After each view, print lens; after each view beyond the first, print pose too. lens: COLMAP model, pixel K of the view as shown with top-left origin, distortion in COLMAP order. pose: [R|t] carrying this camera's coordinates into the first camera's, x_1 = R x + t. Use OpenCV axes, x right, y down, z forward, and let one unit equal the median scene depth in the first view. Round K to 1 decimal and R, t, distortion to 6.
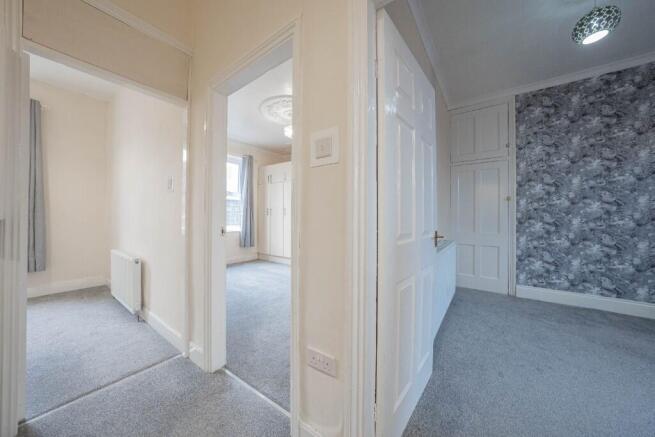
lens RADIAL K [[224.7, 0, 325.5], [0, 224.7, 215.5], [0, 0, 1]] dist [-0.017598, 0.000735]
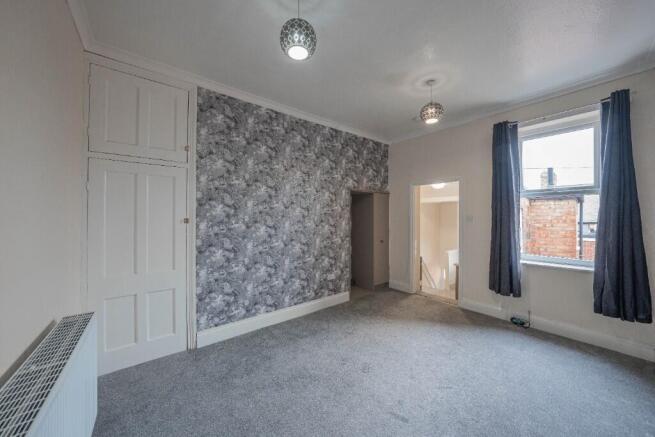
lens RADIAL K [[224.7, 0, 324.8], [0, 224.7, 216.5], [0, 0, 1]] dist [-0.017598, 0.000735]
pose [[0.256416, -0.001445, 0.966565, 0.227546], [-0.003383, 0.999991, 0.002392, -0.095325], [-0.966560, -0.003883, 0.256409, 0.372018]]
